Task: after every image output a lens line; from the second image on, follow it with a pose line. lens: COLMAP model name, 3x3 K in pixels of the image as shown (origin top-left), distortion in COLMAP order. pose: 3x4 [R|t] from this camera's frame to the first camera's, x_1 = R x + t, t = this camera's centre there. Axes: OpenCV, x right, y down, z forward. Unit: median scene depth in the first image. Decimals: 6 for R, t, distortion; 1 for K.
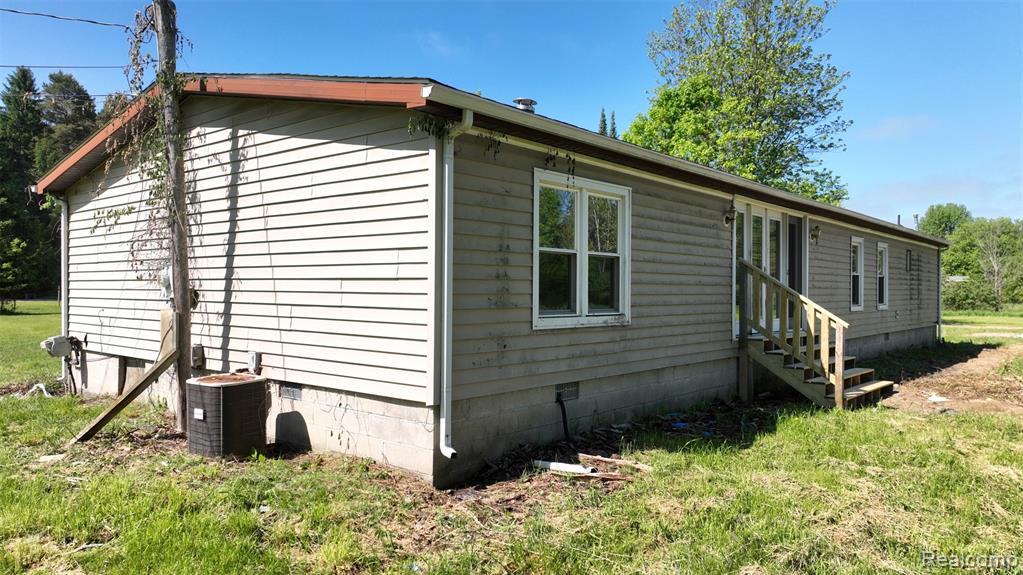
lens RADIAL K [[720.3, 0, 511.5], [0, 720.3, 287.5], [0, 0, 1]] dist [0.000786, 0.018203]
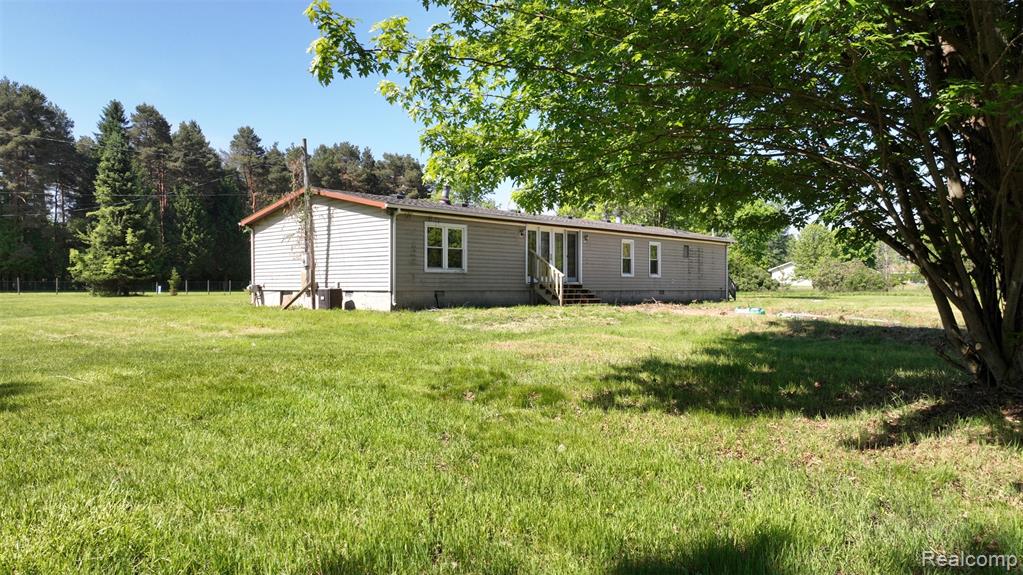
lens RADIAL K [[720.3, 0, 511.5], [0, 720.3, 287.5], [0, 0, 1]] dist [0.000786, 0.018203]
pose [[0.998698, -0.007315, -0.050478, 0.500072], [0.007447, 0.999969, 0.002408, 0.105814], [0.050459, -0.002781, 0.998722, -1.883976]]
